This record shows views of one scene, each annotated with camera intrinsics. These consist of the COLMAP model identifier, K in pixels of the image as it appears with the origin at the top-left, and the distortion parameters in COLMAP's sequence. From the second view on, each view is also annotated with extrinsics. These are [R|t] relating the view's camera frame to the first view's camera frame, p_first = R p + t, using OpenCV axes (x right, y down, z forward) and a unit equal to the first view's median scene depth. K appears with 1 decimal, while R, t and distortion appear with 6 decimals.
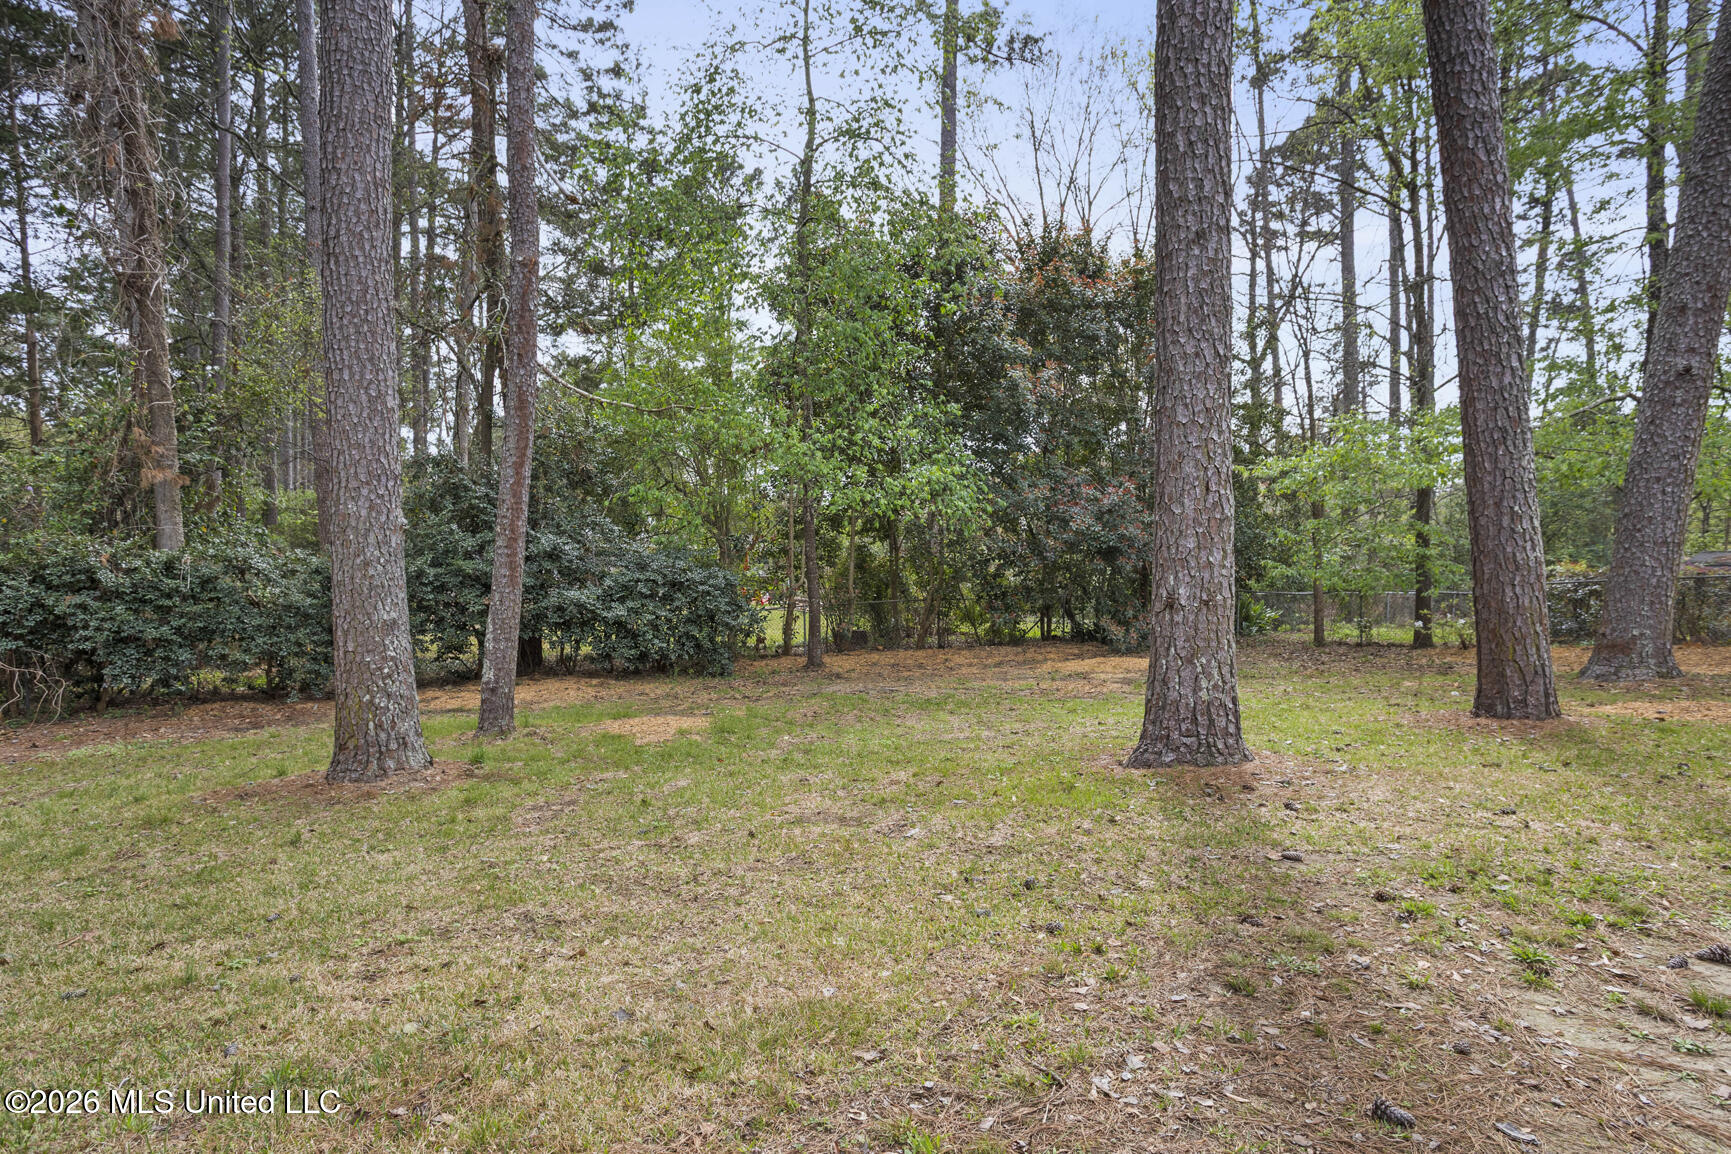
lens RADIAL K [[1022.9, 0, 865.5], [0, 1022.9, 577.0], [0, 0, 1]] dist [-0.002763, -0.000939]
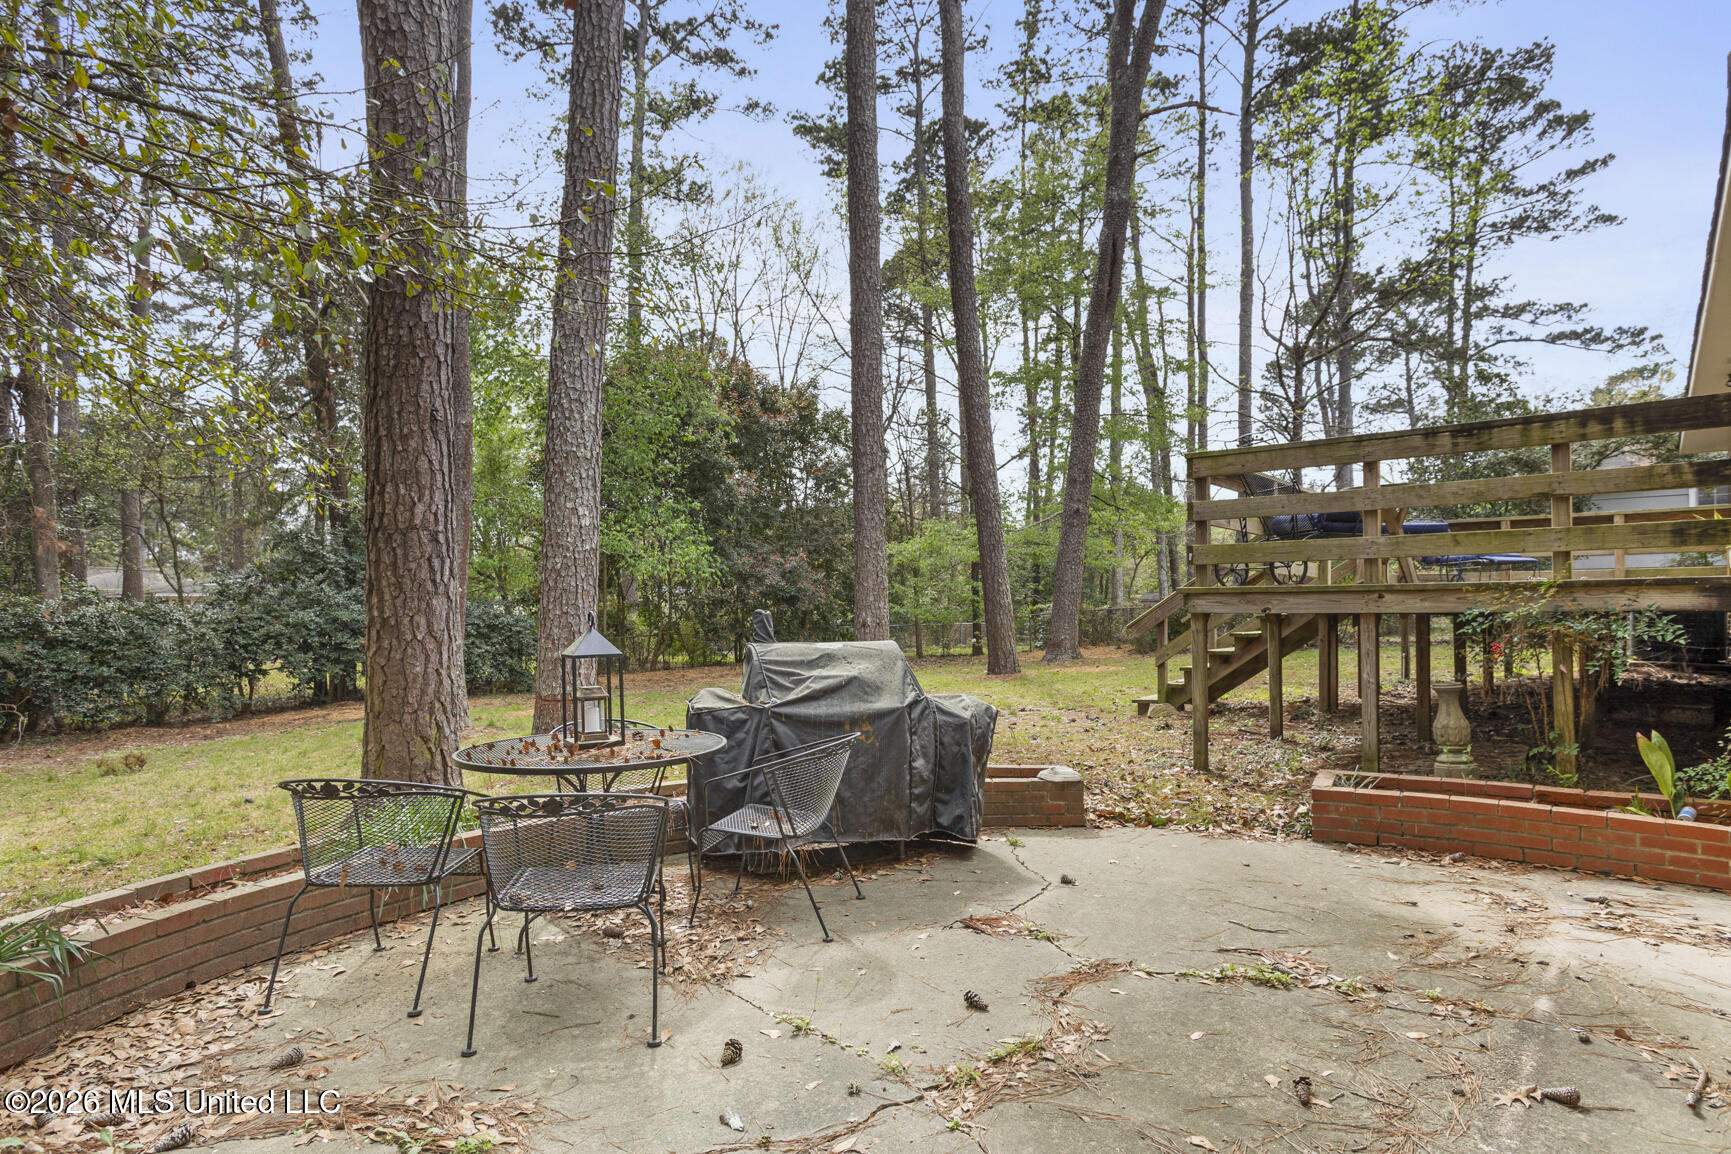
lens RADIAL K [[1022.9, 0, 865.5], [0, 1022.9, 577.0], [0, 0, 1]] dist [-0.002763, -0.000939]
pose [[0.932025, -0.004437, 0.362367, -0.203652], [0.019460, 0.999095, -0.037819, 0.002209], [-0.361871, 0.042300, 0.931268, -0.443294]]
